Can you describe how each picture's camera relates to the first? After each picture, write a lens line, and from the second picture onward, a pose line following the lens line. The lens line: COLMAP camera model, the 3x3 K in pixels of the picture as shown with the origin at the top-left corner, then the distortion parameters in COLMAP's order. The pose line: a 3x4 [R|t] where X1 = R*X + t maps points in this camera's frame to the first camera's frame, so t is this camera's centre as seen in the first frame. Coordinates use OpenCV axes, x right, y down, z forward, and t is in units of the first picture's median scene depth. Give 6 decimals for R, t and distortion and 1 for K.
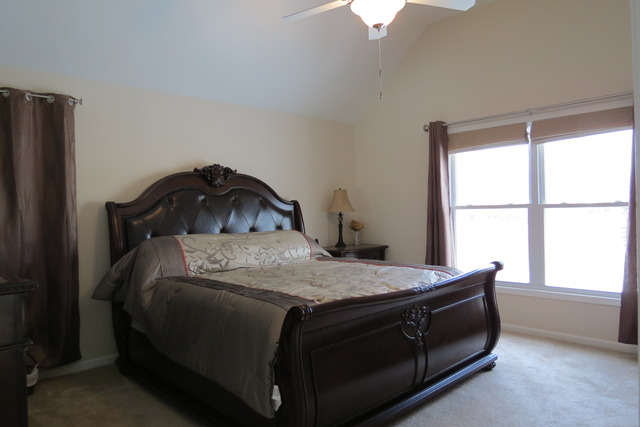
lens RADIAL K [[453.6, 0, 320.0], [0, 453.6, 213.5], [0, 0, 1]] dist [-0.032367, 0.005724]
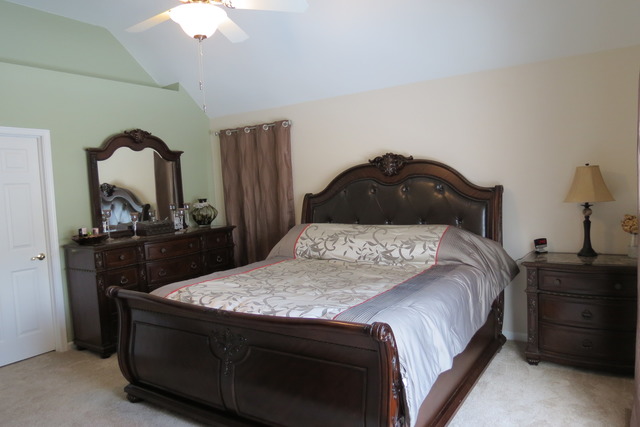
lens RADIAL K [[453.6, 0, 320.0], [0, 453.6, 213.5], [0, 0, 1]] dist [-0.032367, 0.005724]
pose [[0.237733, 0.062436, -0.969322, 0.744721], [0.029502, 0.997007, 0.071455, -0.055285], [0.970882, -0.045584, 0.235180, 0.652821]]
